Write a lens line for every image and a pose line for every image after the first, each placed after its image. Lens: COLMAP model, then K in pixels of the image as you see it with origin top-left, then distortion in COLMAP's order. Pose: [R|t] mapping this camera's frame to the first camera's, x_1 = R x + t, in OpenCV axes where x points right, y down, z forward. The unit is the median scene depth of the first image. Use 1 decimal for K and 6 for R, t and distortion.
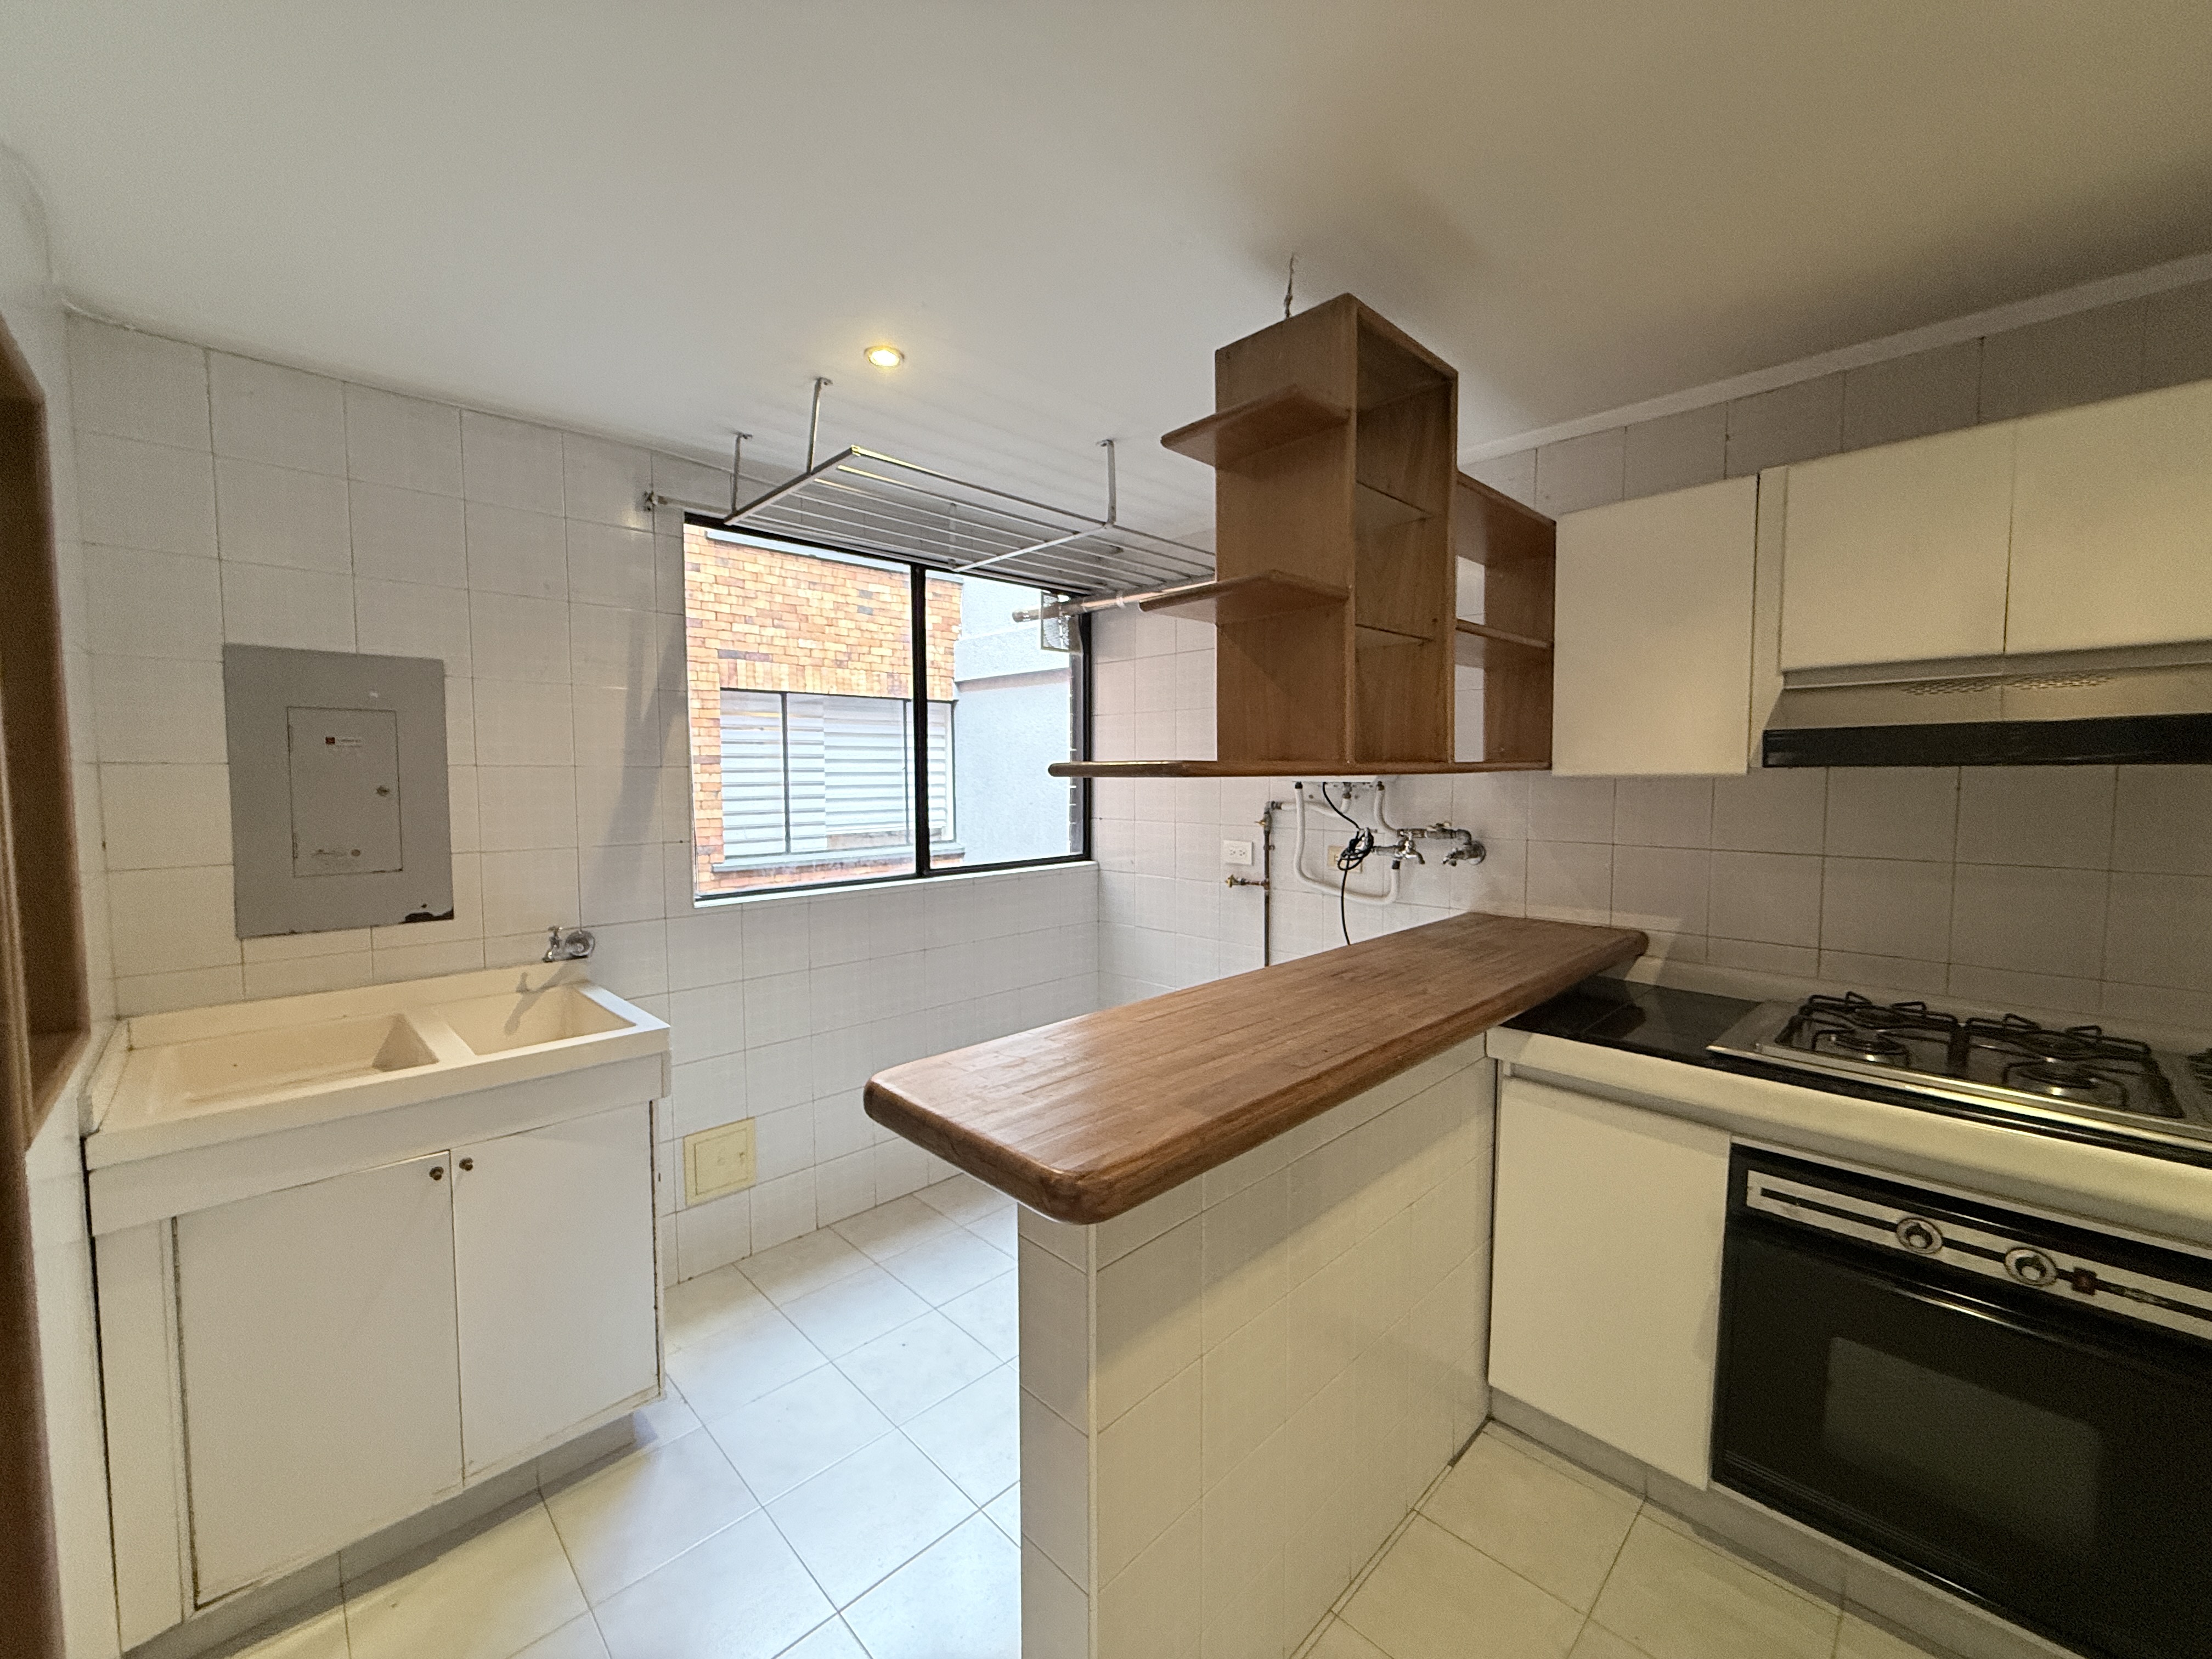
lens RADIAL K [[878.6, 0, 1098.3], [0, 878.6, 827.7], [0, 0, 1]] dist [-0.001867, 0.000612]
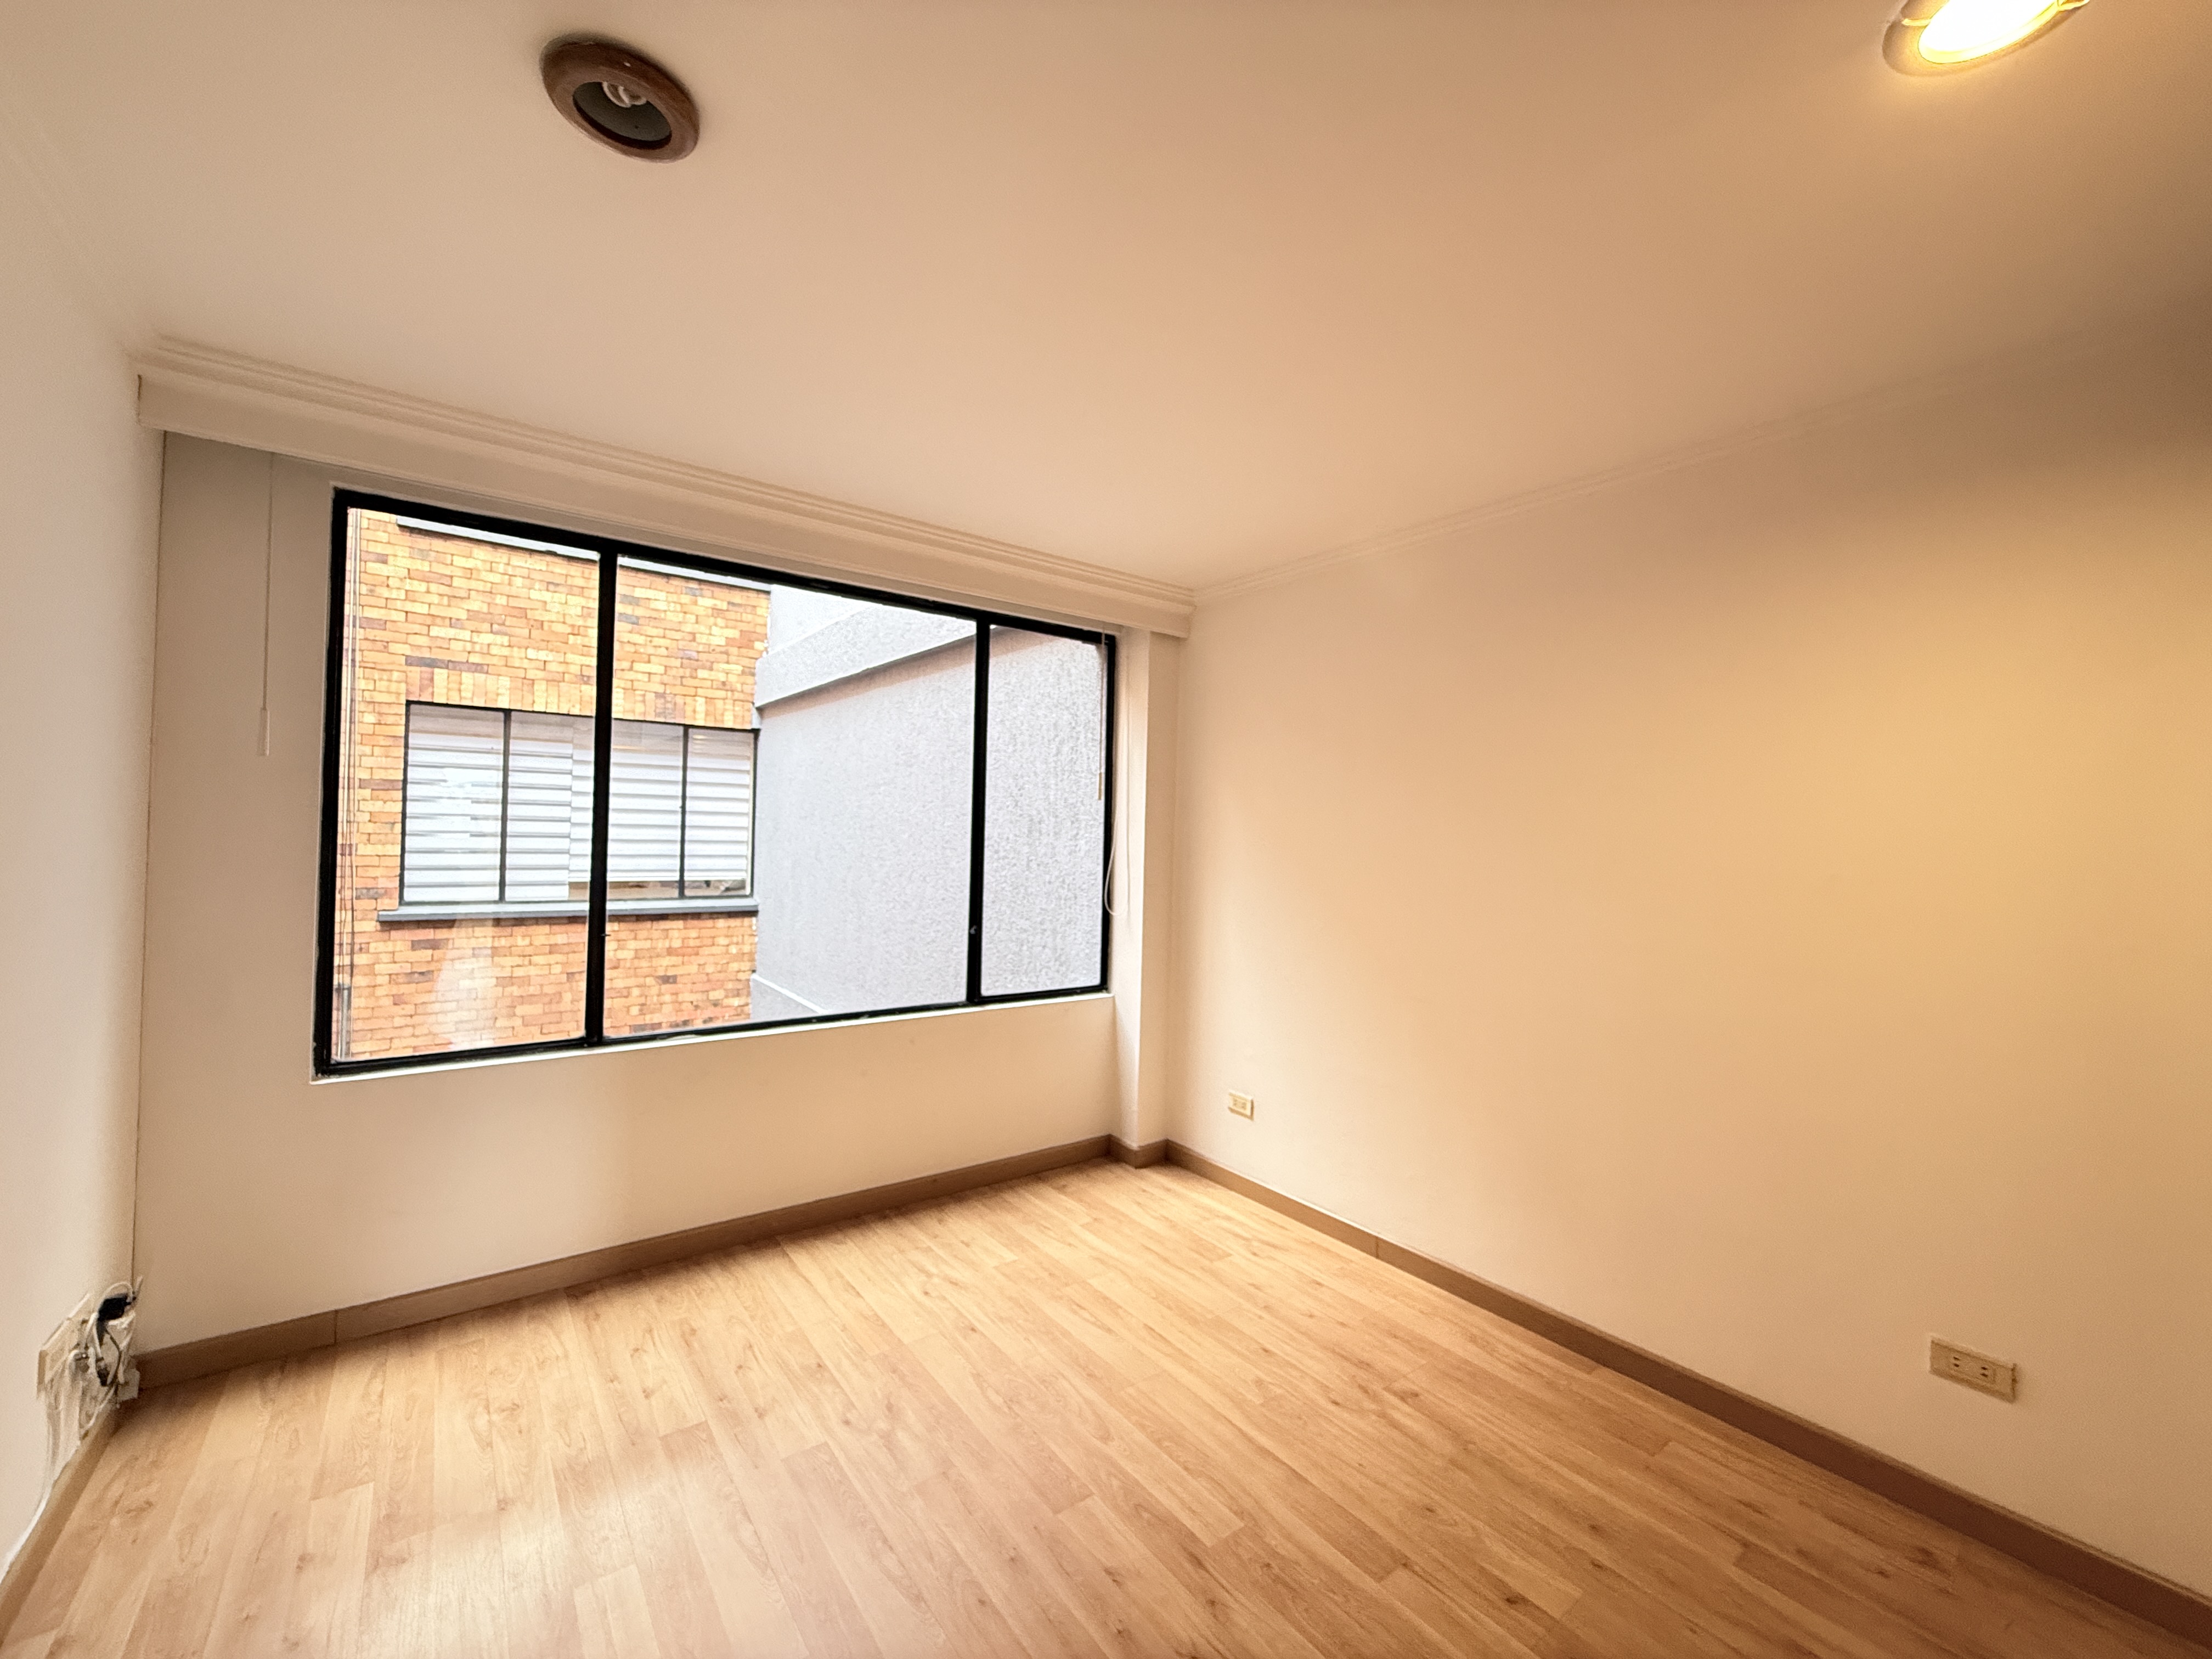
lens RADIAL K [[878.6, 0, 1124.6], [0, 878.6, 833.4], [0, 0, 1]] dist [-0.001867, 0.000612]
pose [[0.992006, 0.040899, -0.119376, 1.027401], [-0.047396, 0.997516, -0.052101, -0.062235], [0.116948, 0.057343, 0.991481, 0.731332]]
